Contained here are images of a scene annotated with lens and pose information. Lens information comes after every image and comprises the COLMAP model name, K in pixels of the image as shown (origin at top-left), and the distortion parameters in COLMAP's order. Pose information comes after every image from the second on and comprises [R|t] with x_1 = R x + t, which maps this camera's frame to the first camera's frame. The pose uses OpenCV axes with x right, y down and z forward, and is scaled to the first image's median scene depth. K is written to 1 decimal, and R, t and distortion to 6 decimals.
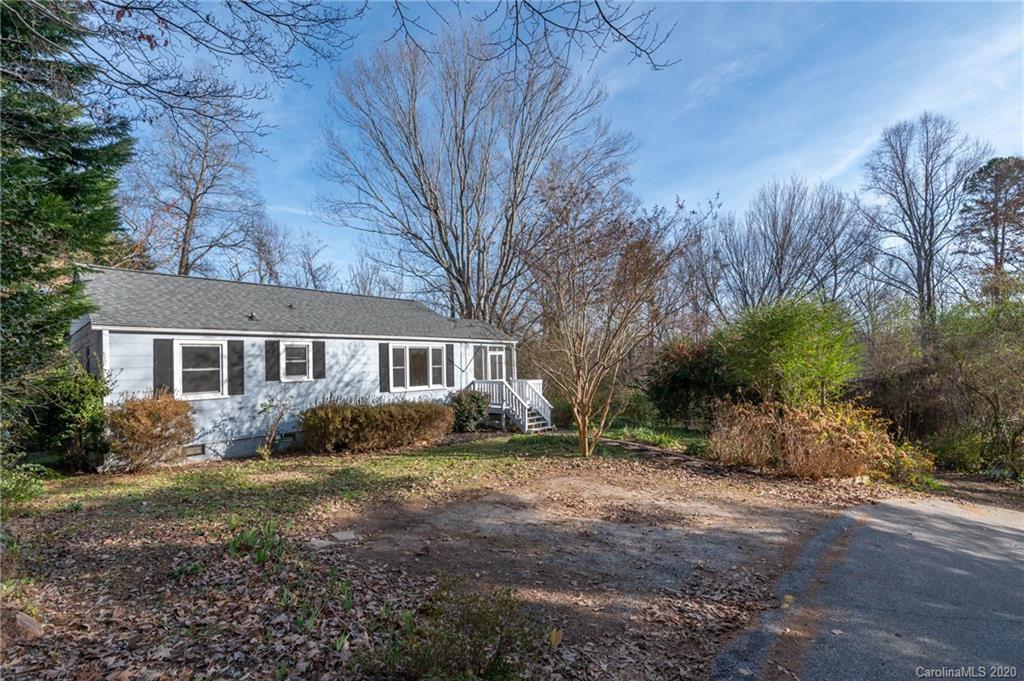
lens RADIAL K [[444.9, 0, 512.9], [0, 444.9, 352.8], [0, 0, 1]] dist [0.016602, 0.000705]
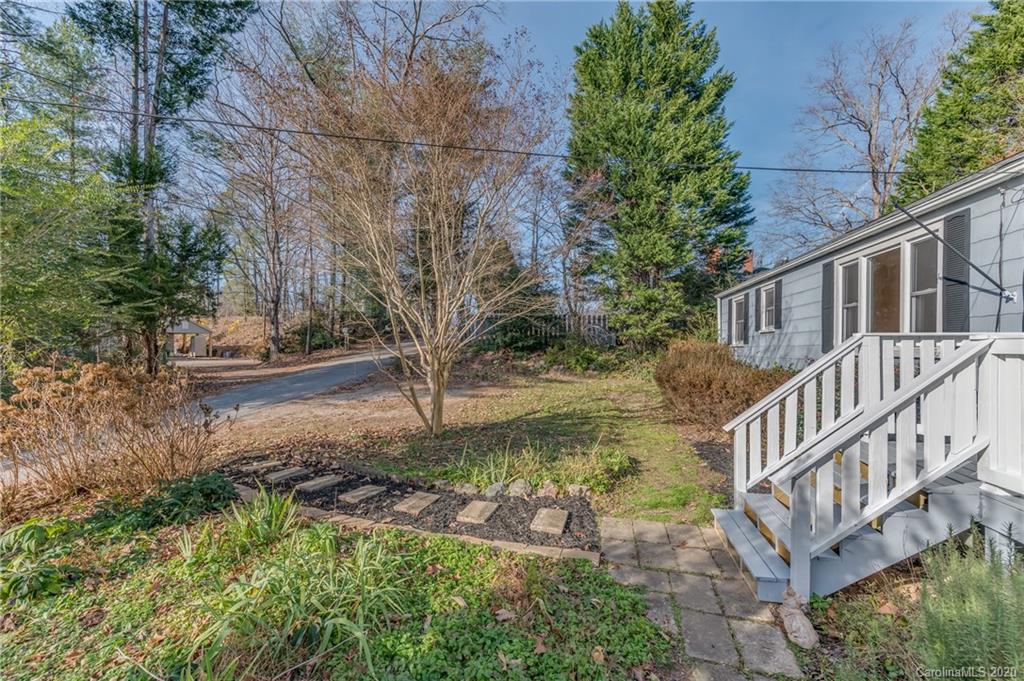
lens RADIAL K [[441.5, 0, 512.8], [0, 441.5, 344.1], [0, 0, 1]] dist [0.016411, 0.000212]
pose [[-0.856415, 0.008239, -0.516223, 0.290026], [0.017277, 0.999770, -0.012707, 0.071604], [0.516000, -0.019801, -0.856360, 1.161288]]
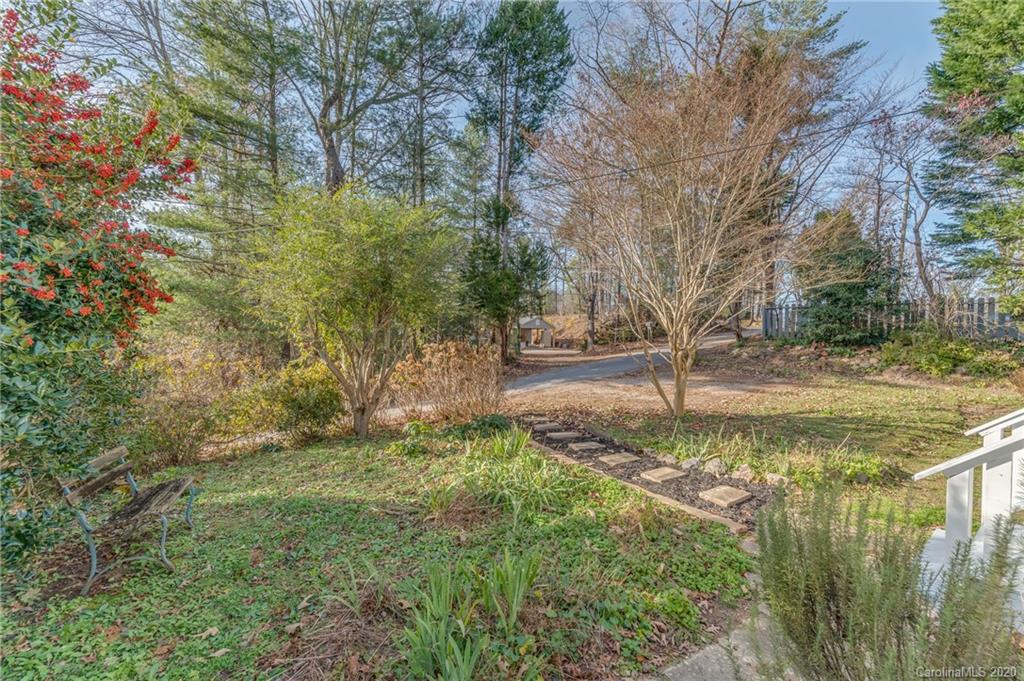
lens RADIAL K [[441.5, 0, 512.8], [0, 441.5, 344.1], [0, 0, 1]] dist [0.016411, 0.000212]
pose [[-0.986233, -0.007275, 0.165199, 0.217232], [-0.008531, 0.999940, -0.006899, 0.083541], [-0.165139, -0.008213, -0.986236, 1.242235]]
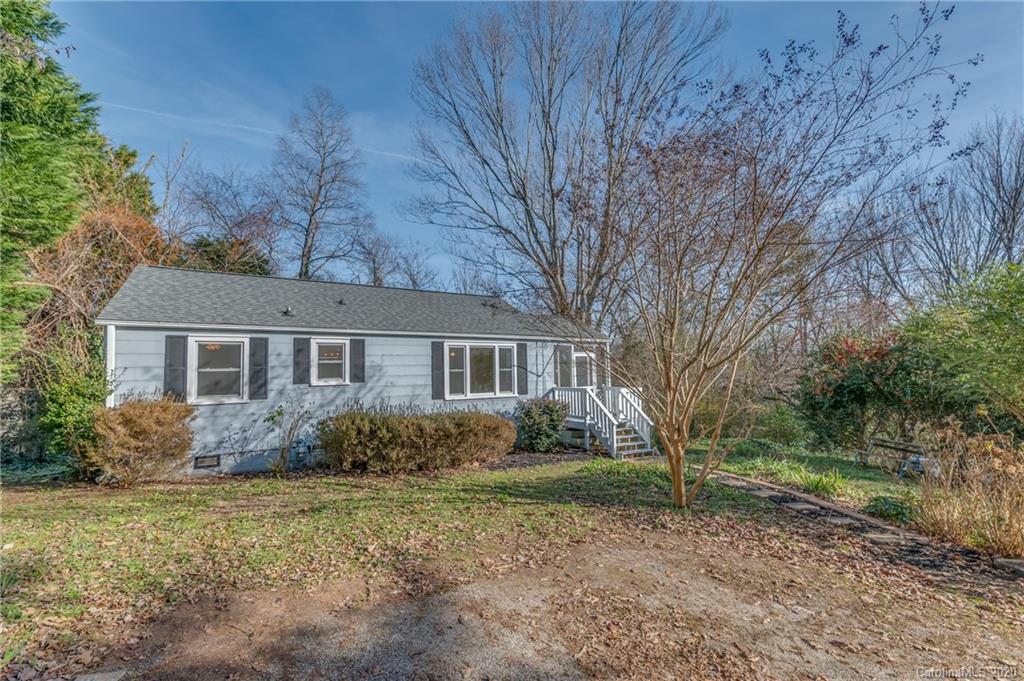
lens RADIAL K [[441.5, 0, 512.8], [0, 441.5, 344.1], [0, 0, 1]] dist [0.016411, 0.000212]
pose [[0.960327, -0.013720, -0.278539, 0.075703], [0.003253, 0.999272, -0.038007, 0.014579], [0.278858, 0.035594, 0.959673, 0.213255]]
